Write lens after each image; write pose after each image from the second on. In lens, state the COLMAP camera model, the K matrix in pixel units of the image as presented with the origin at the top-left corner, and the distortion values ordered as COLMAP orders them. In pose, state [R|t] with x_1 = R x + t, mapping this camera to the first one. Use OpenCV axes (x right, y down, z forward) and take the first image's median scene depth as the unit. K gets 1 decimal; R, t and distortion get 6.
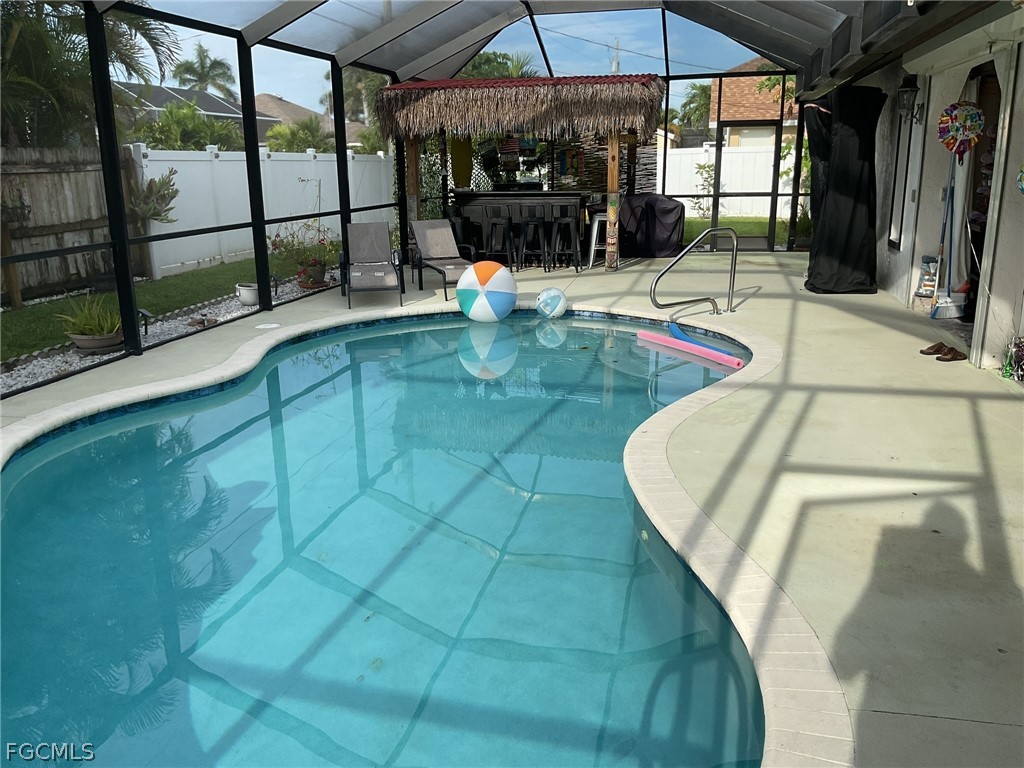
lens RADIAL K [[845.1, 0, 505.7], [0, 845.1, 396.9], [0, 0, 1]] dist [0.052480, -0.103454]
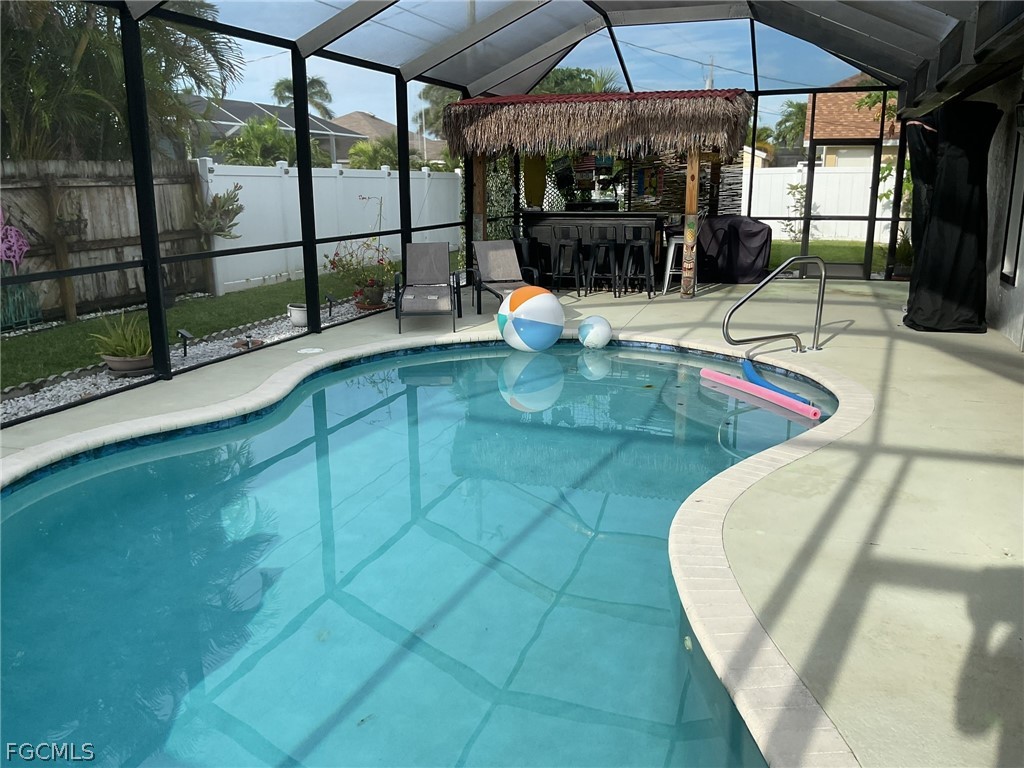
lens RADIAL K [[845.1, 0, 509.3], [0, 845.1, 387.3], [0, 0, 1]] dist [0.052480, -0.103454]
pose [[0.994880, 0.034074, -0.095145, 0.024833], [-0.036901, 0.998923, -0.028110, -0.019397], [0.094085, 0.031477, 0.995066, 0.065547]]
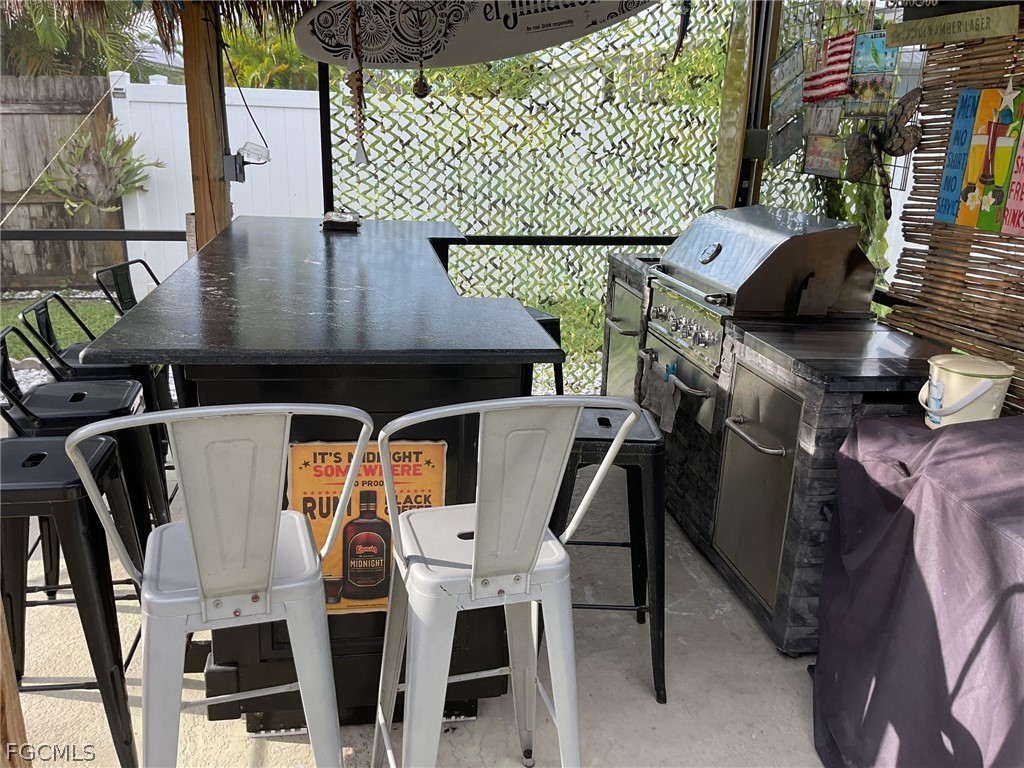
lens RADIAL K [[845.1, 0, 512.0], [0, 845.1, 384.2], [0, 0, 1]] dist [0.052480, -0.103454]
pose [[0.380593, 0.300350, -0.874608, 0.272069], [-0.280099, 0.938798, 0.200506, -0.317653], [0.881302, 0.168666, 0.441427, 1.117152]]
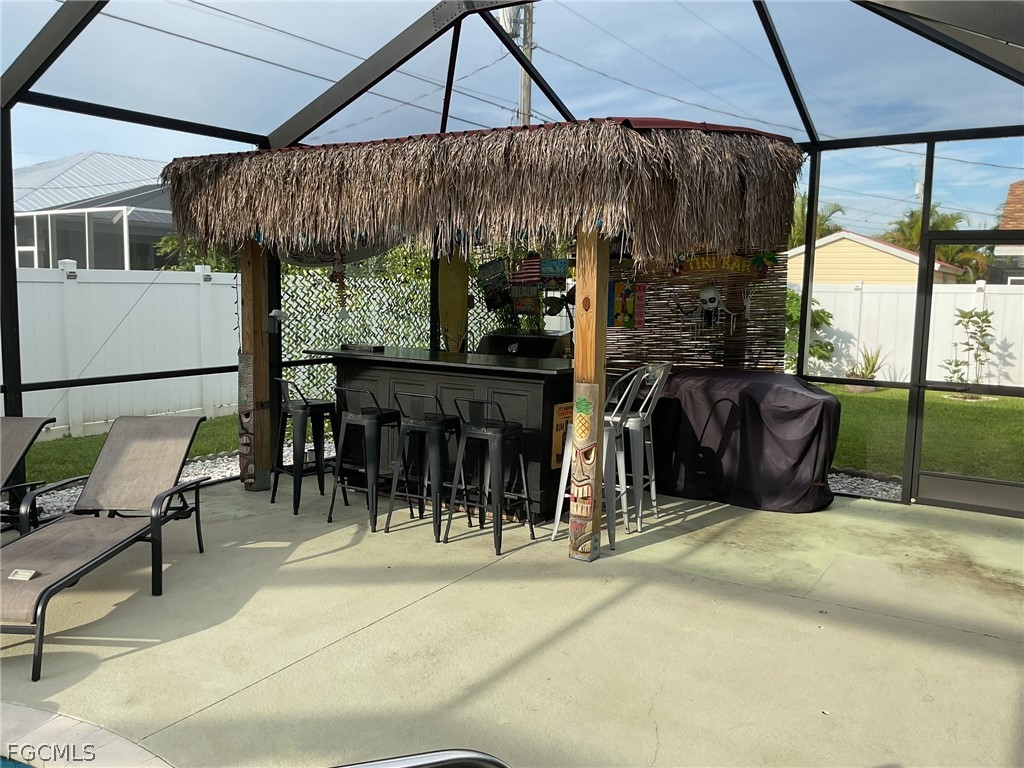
lens RADIAL K [[845.1, 0, 507.7], [0, 845.1, 387.0], [0, 0, 1]] dist [0.052480, -0.103454]
pose [[0.937954, 0.070986, -0.339415, 0.255480], [-0.121553, 0.984021, -0.130103, -0.194610], [0.324756, 0.163287, 0.931596, 0.646348]]
